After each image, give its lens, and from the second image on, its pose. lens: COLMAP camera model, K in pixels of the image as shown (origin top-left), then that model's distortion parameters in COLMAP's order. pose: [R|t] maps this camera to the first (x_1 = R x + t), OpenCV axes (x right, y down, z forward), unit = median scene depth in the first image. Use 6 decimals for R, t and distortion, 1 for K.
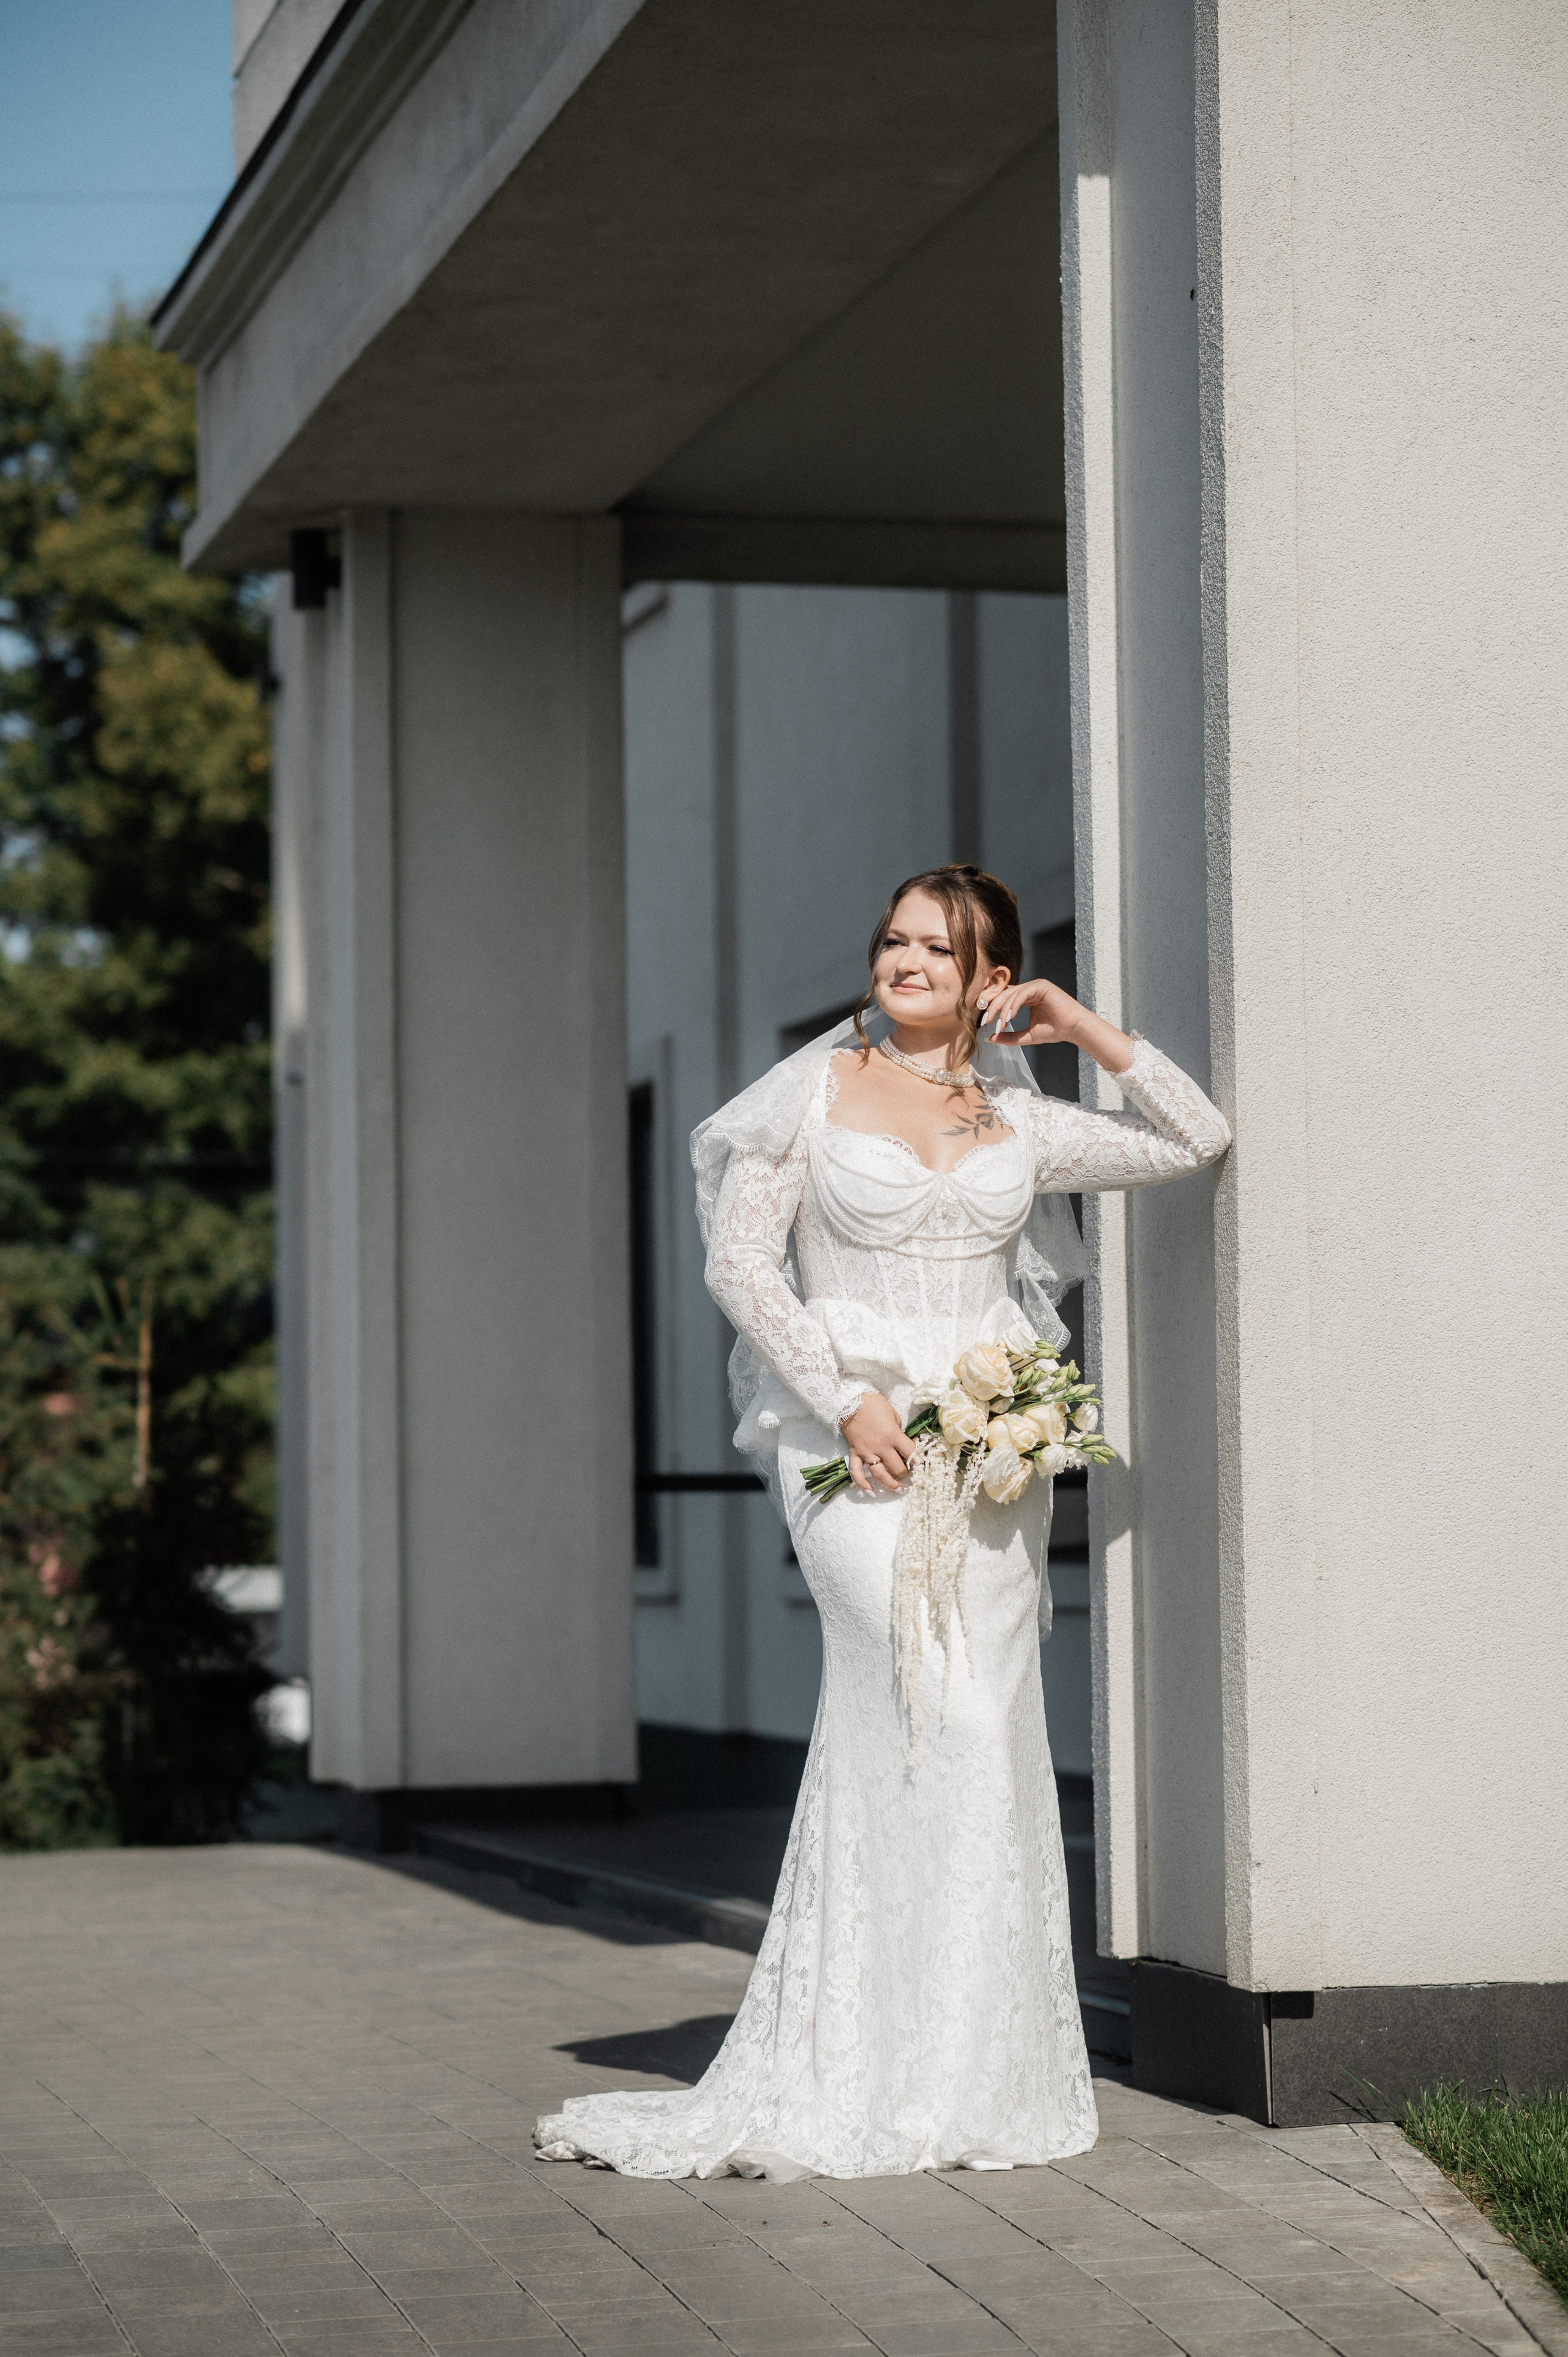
lens RADIAL K [[5778.3, 0, 754.0], [0, 5778.3, 1177.5], [0, 0, 1]] dist [0.035601, 0.478394]
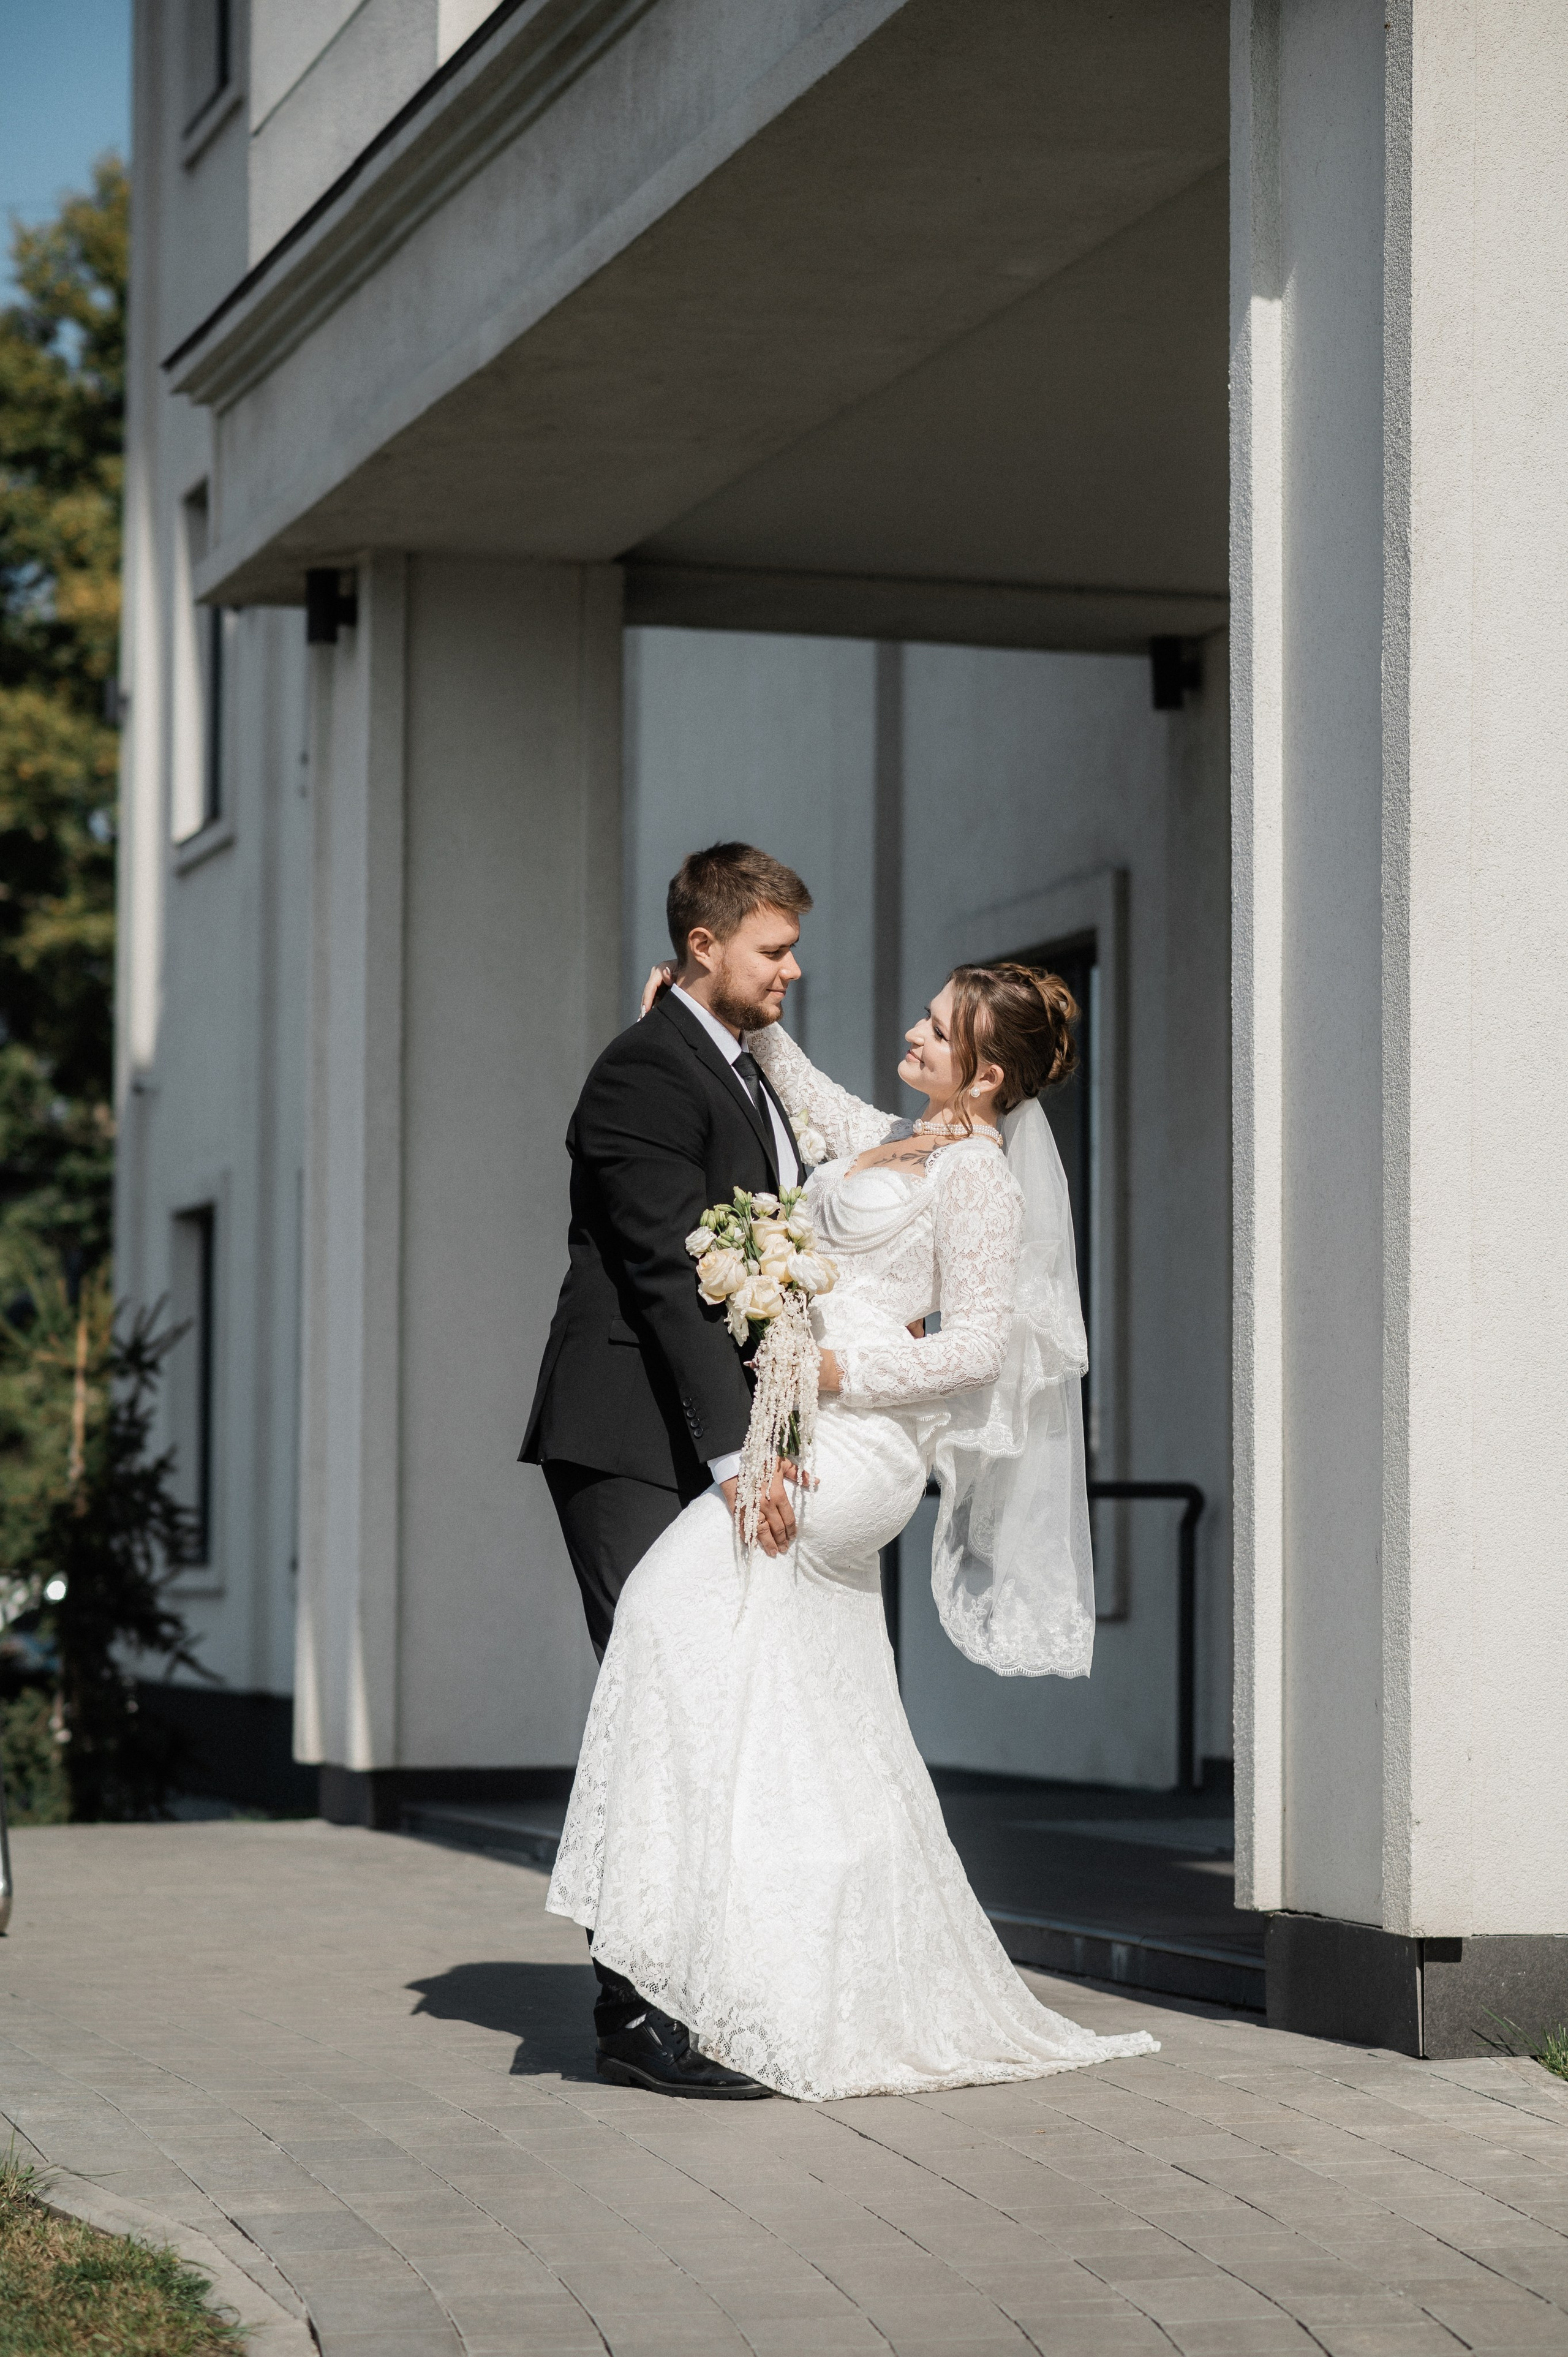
lens RADIAL K [[5780.8, 0, 788.5], [0, 5780.8, 1215.9], [0, 0, 1]] dist [0.027089, 0.618587]
pose [[0.998062, 0.023066, 0.057789, -0.099112], [-0.023220, 0.999728, 0.001995, 0.002448], [-0.057727, -0.003333, 0.998327, -0.103111]]
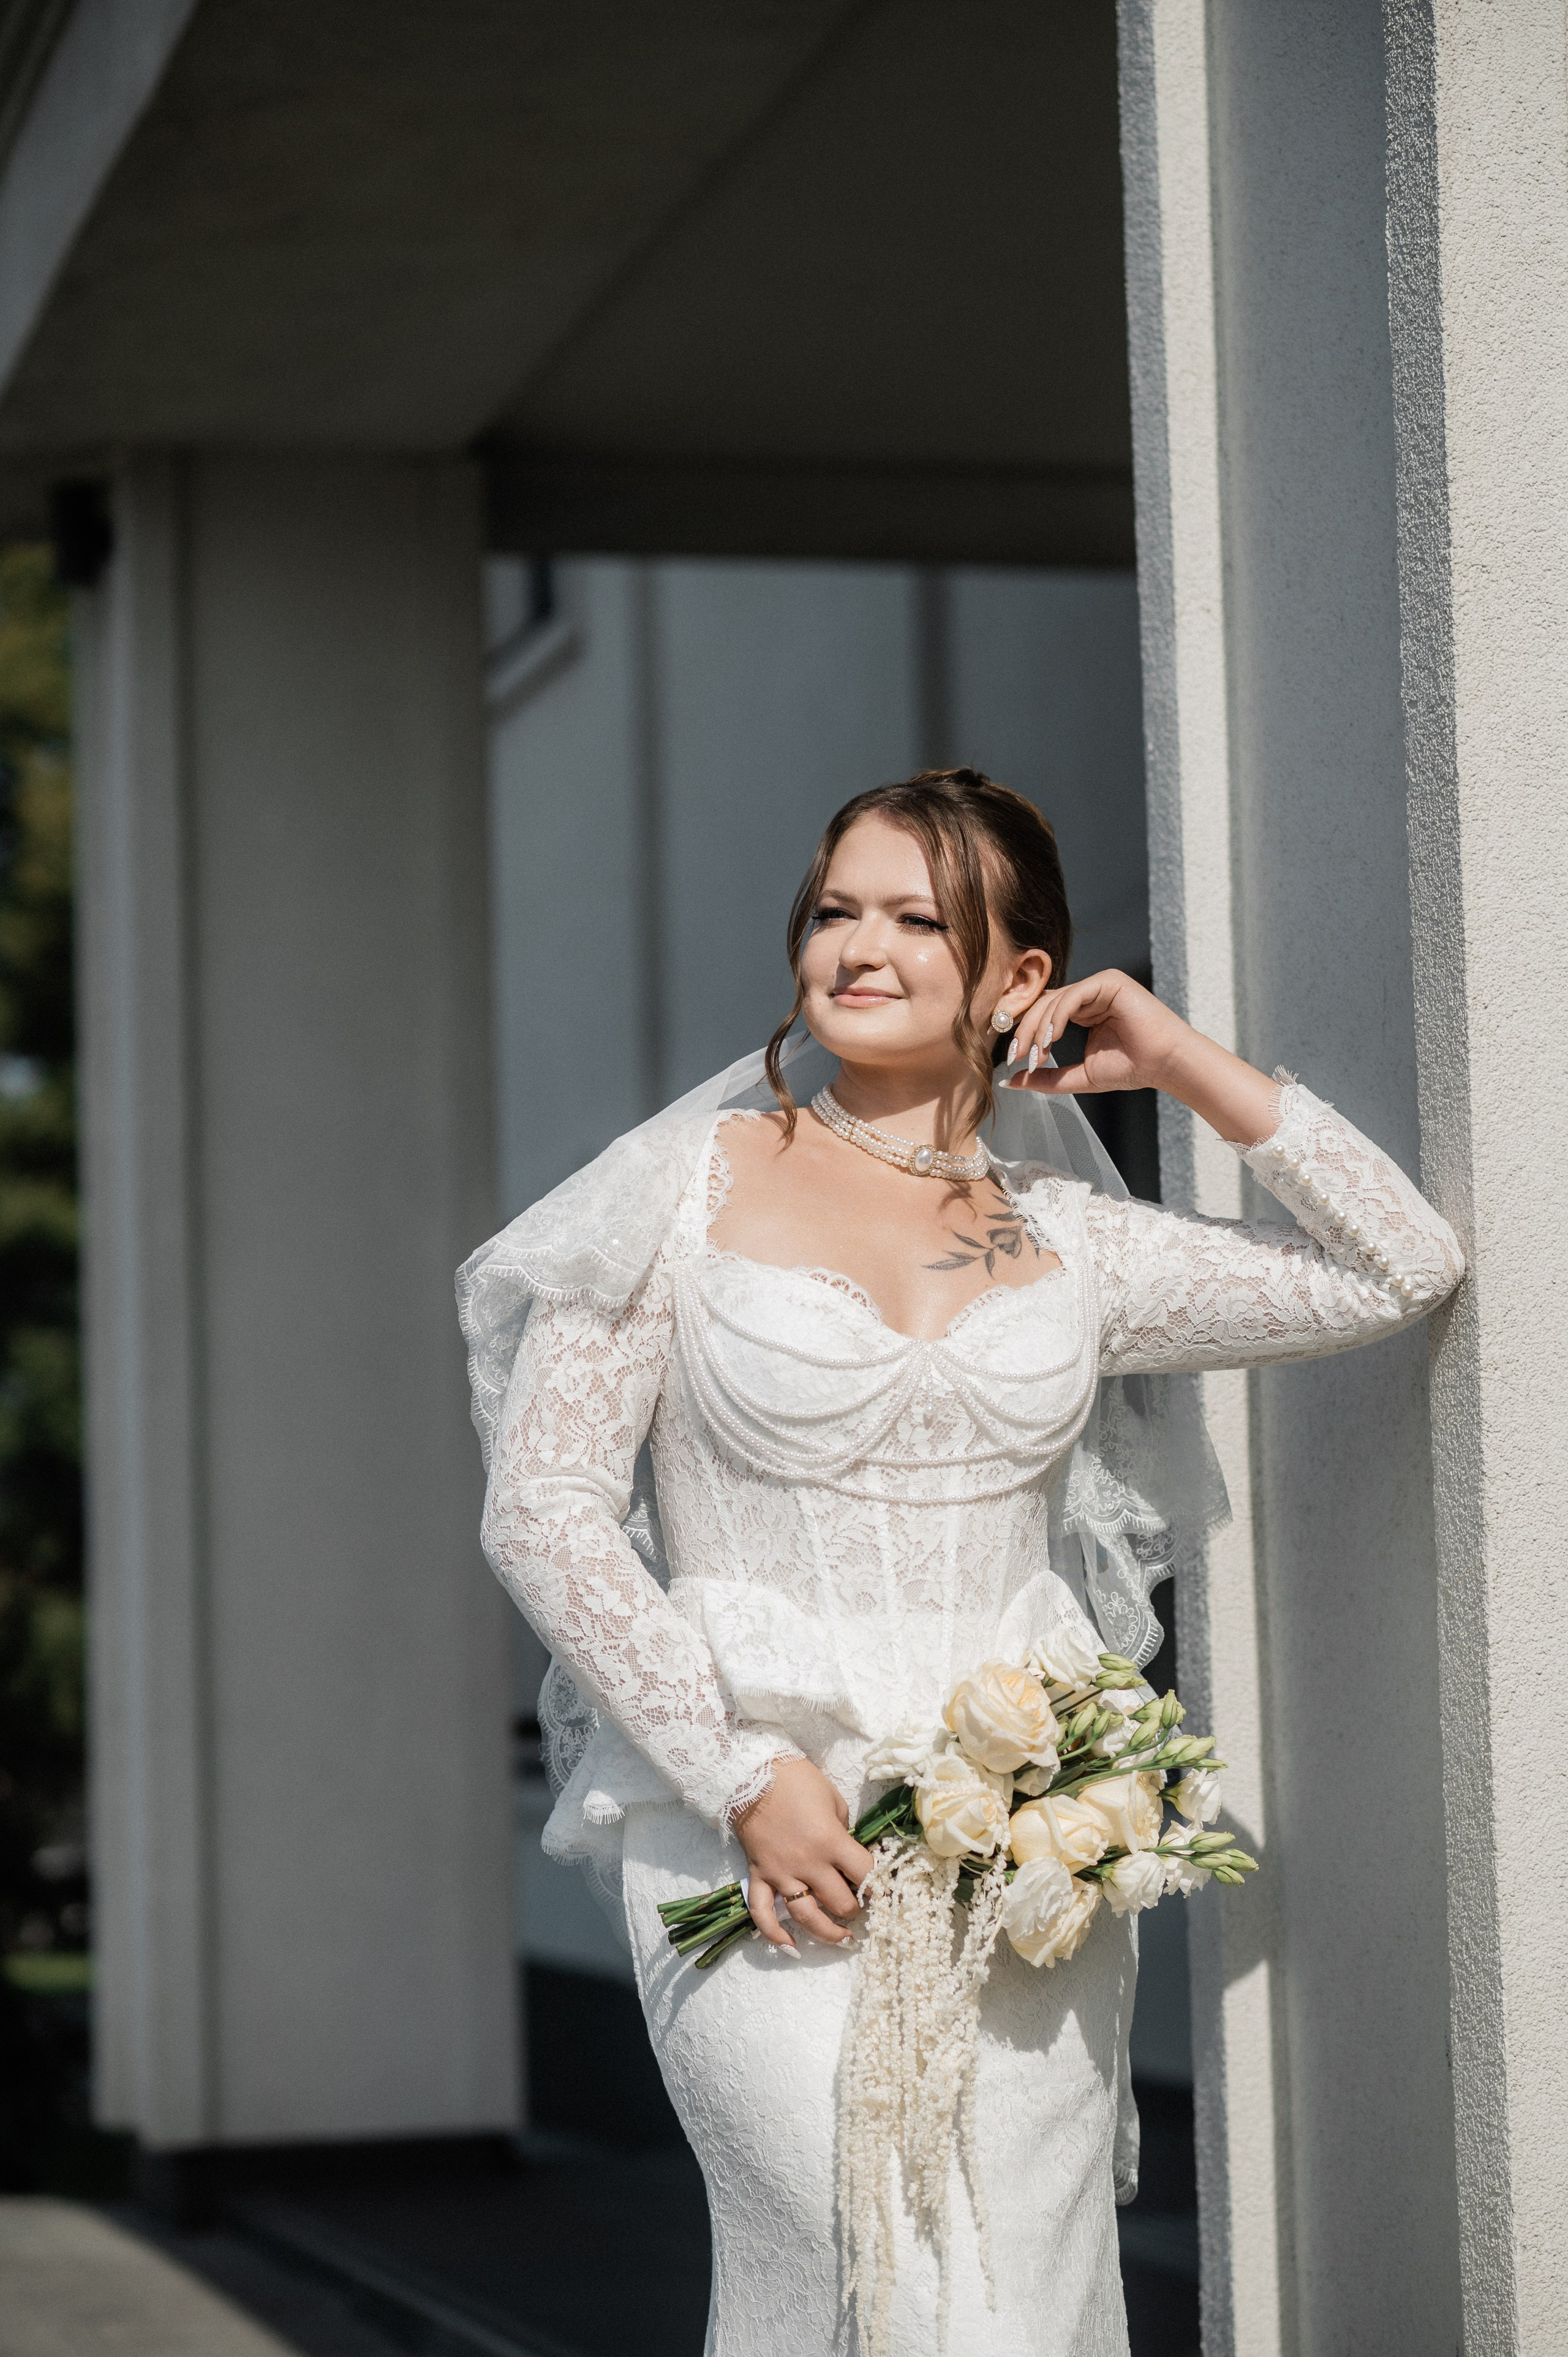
lens RADIAL K [[5780.8, 0, 788.5], [0, 5780.8, 1215.9], [0, 0, 1]] dist [0.027089, 0.618587]
pose [[0.999862, -0.012416, 0.011048, 0.013947], [0.012596, 0.999786, -0.016393, -0.003298], [-0.010842, 0.016530, 0.999805, 0.461706]]
